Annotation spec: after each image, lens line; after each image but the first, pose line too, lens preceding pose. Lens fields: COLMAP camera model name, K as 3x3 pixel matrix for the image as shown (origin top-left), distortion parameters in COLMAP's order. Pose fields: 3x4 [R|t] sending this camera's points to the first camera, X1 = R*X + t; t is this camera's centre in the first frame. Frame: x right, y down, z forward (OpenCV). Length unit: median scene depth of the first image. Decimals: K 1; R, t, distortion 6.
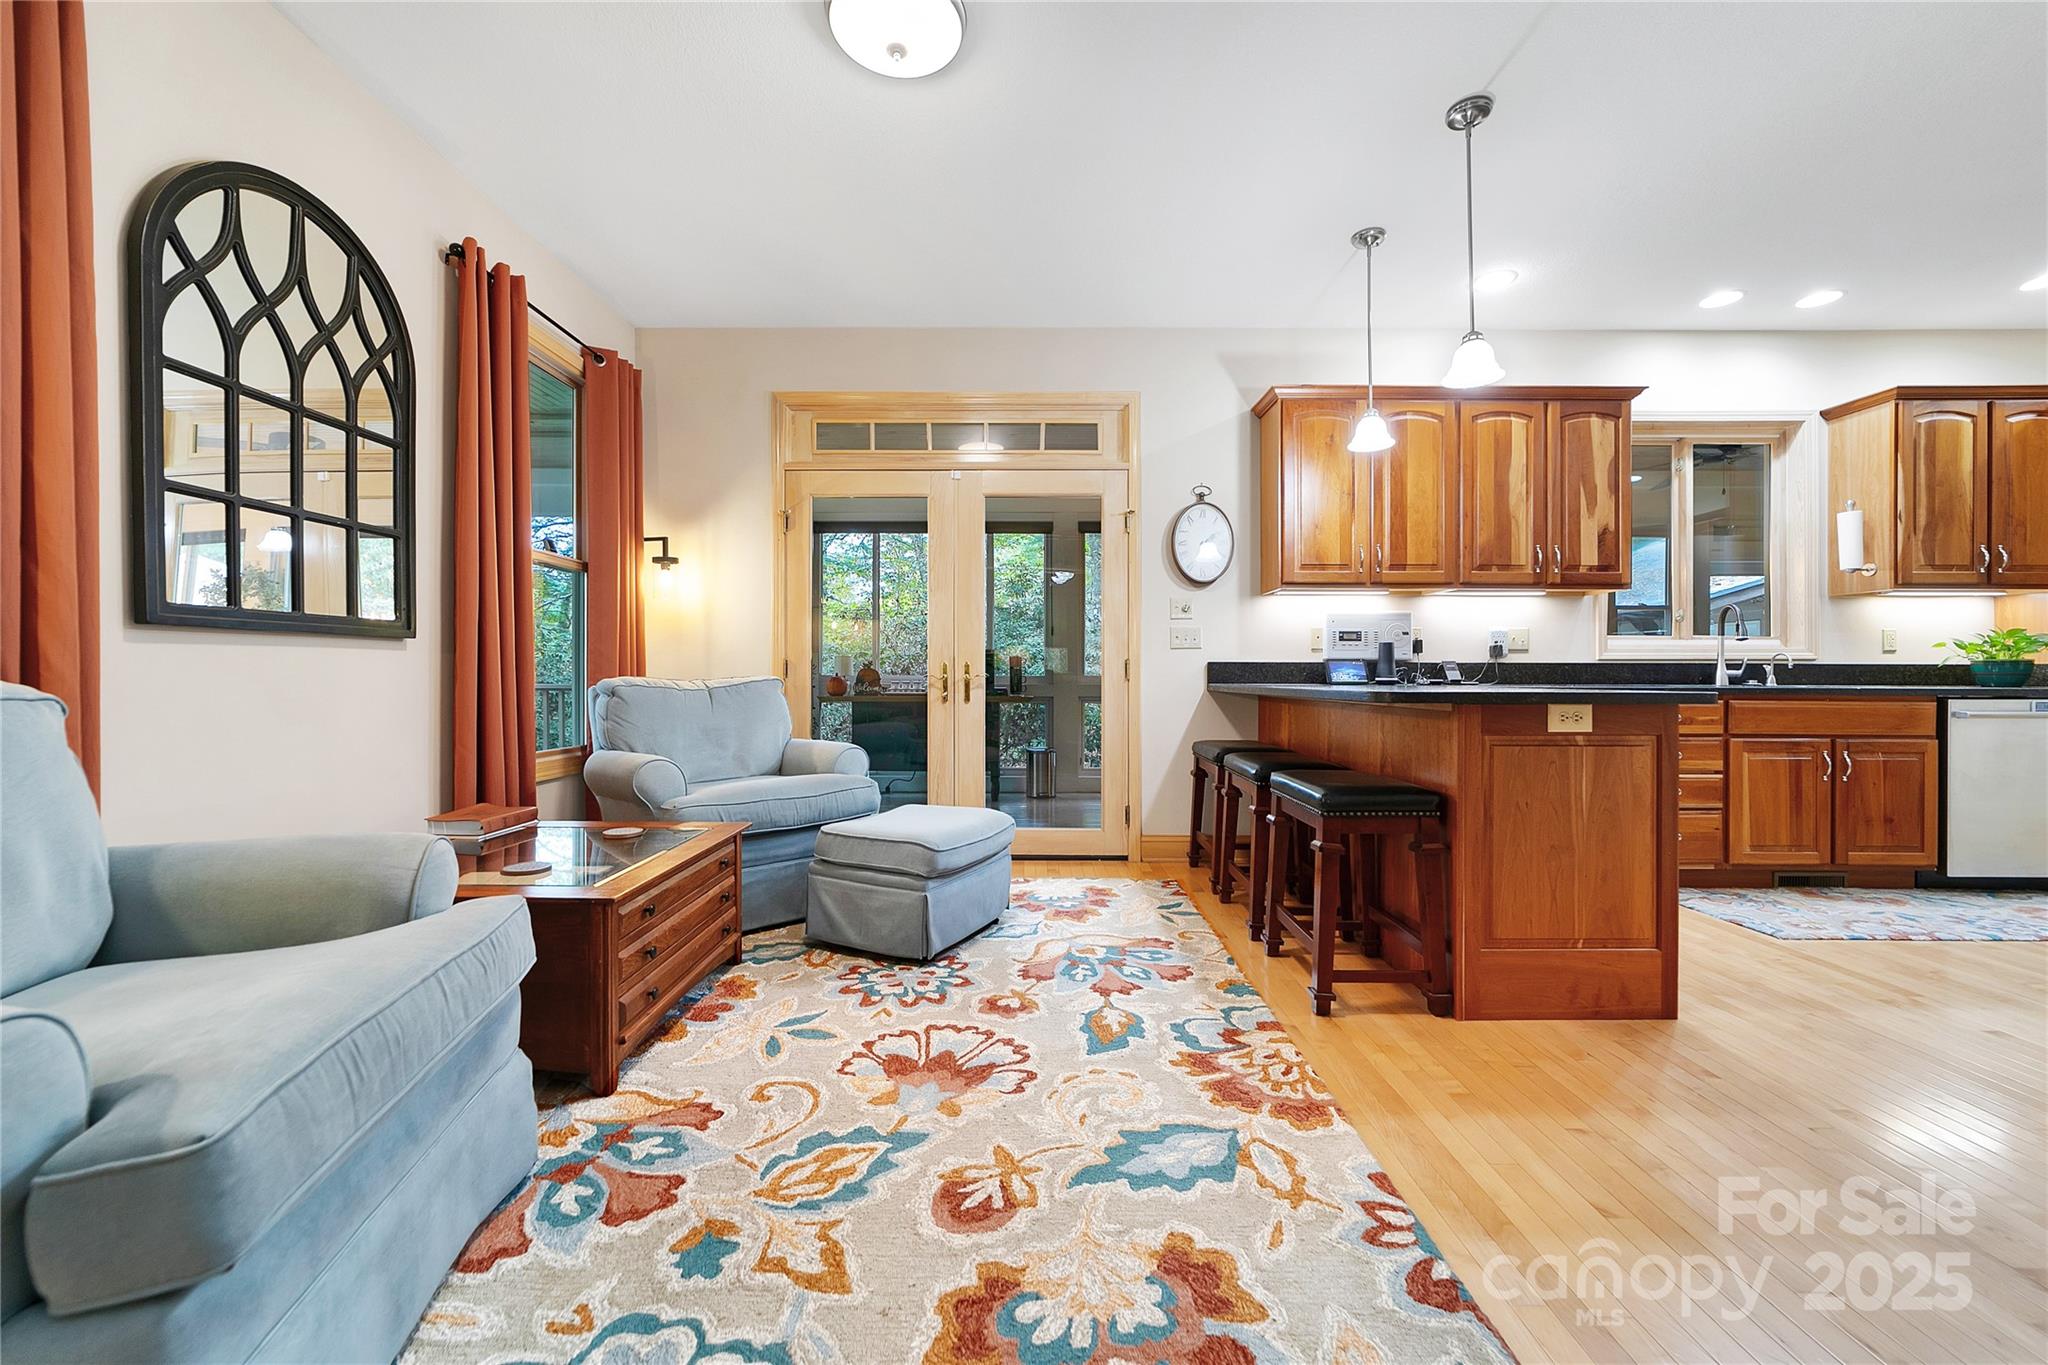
lens RADIAL K [[799.9, 0, 1009.2], [0, 799.9, 679.1], [0, 0, 1]] dist [-0.013926, 0.005245]
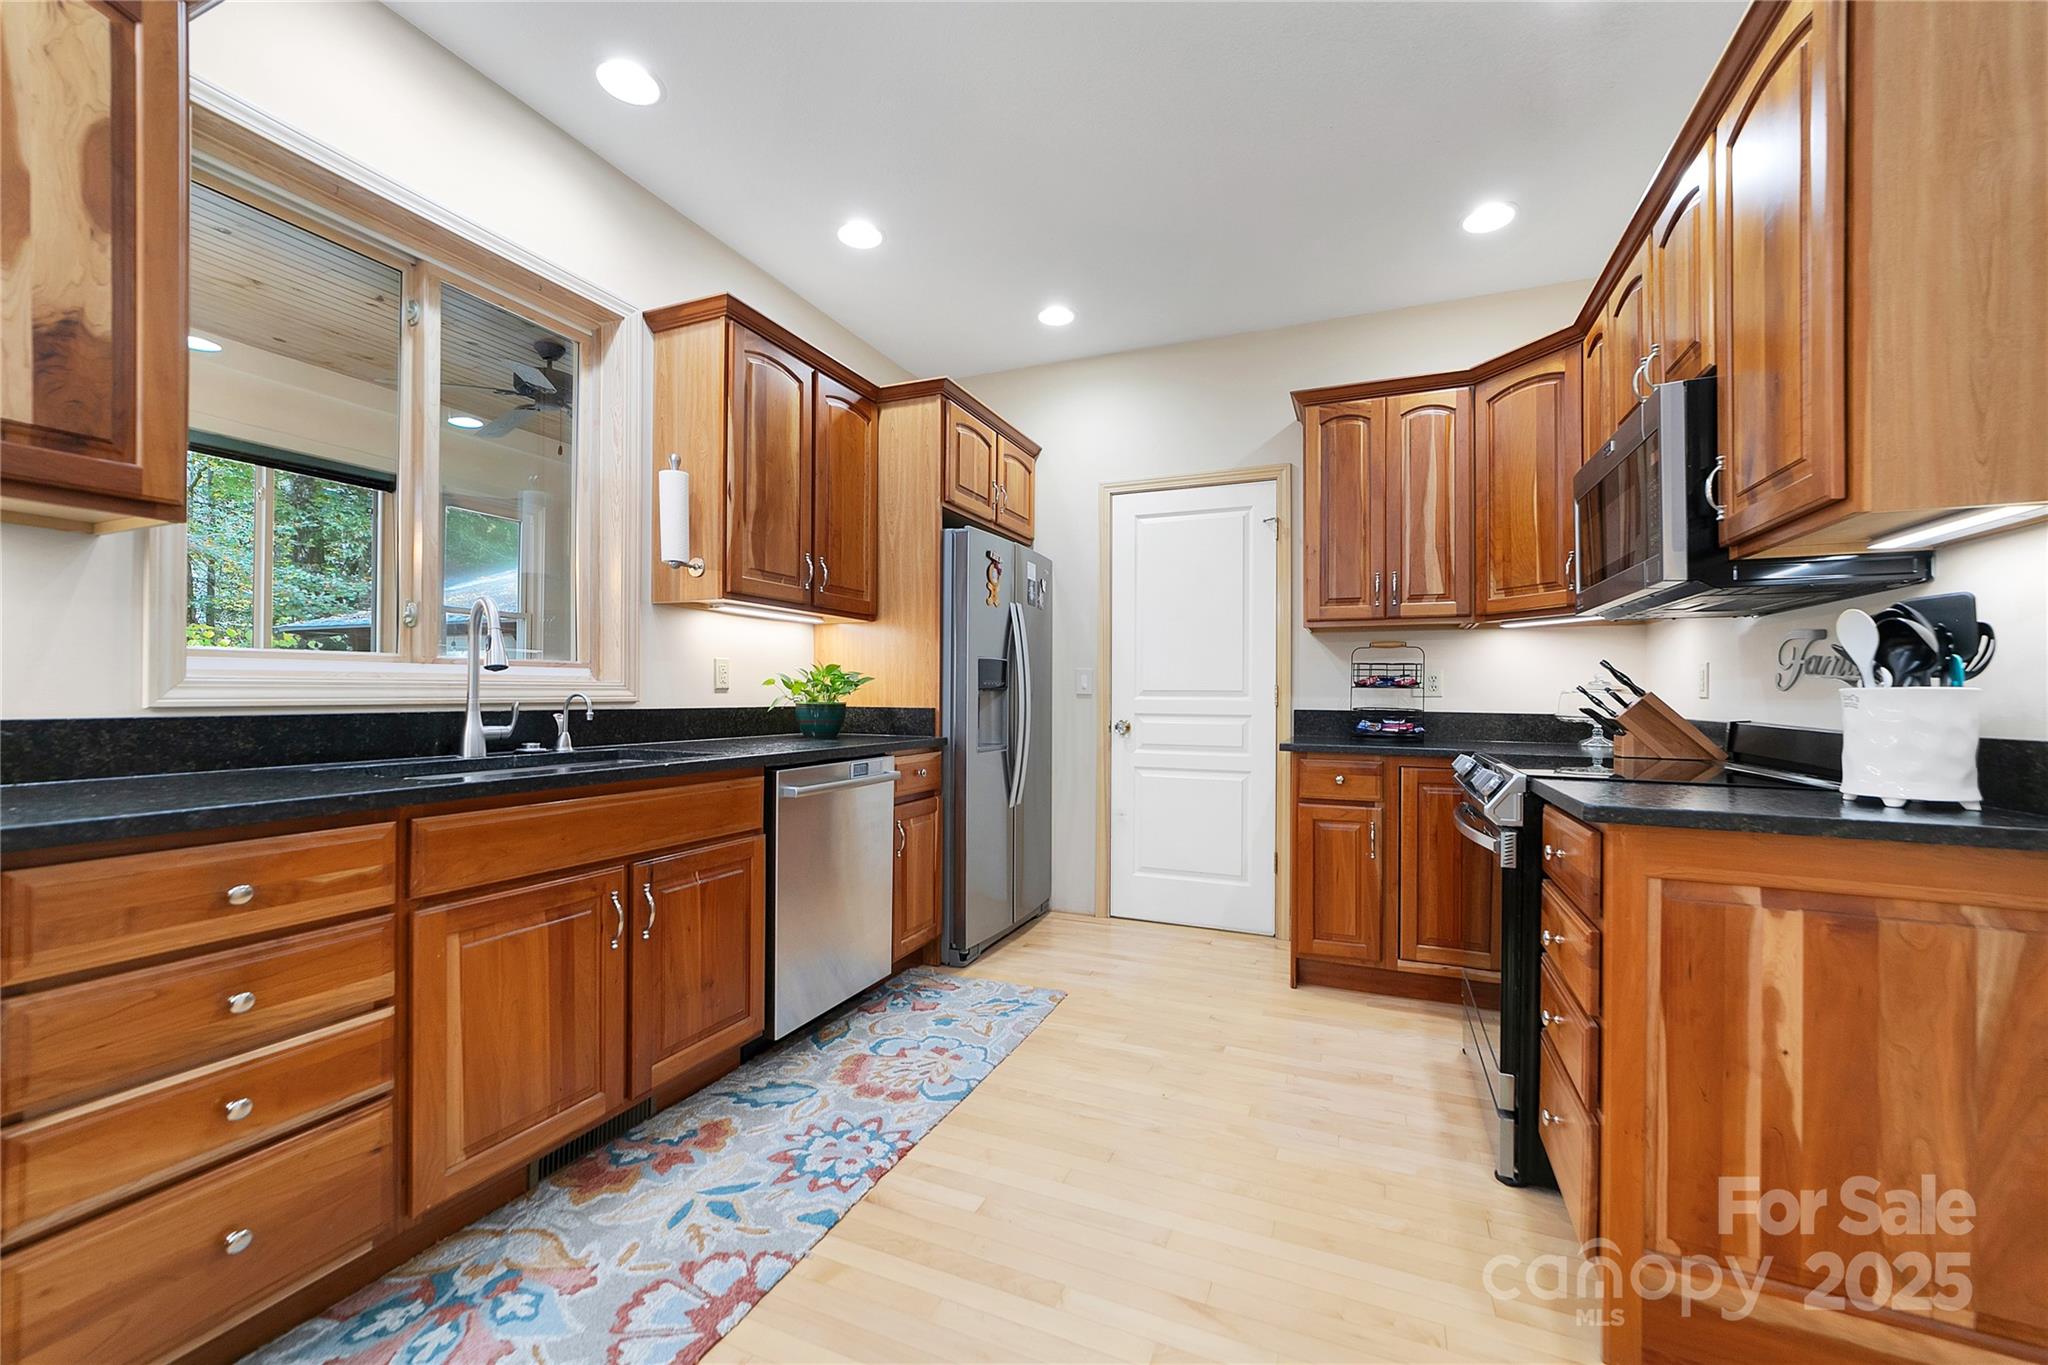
lens RADIAL K [[801.8, 0, 1000.0], [0, 801.8, 691.1], [0, 0, 1]] dist [0.002660, 0.000485]
pose [[0.417750, 0.003209, 0.908556, 0.605323], [-0.002927, 0.999993, -0.002187, -0.035475], [-0.908557, -0.001746, 0.417756, 0.509420]]
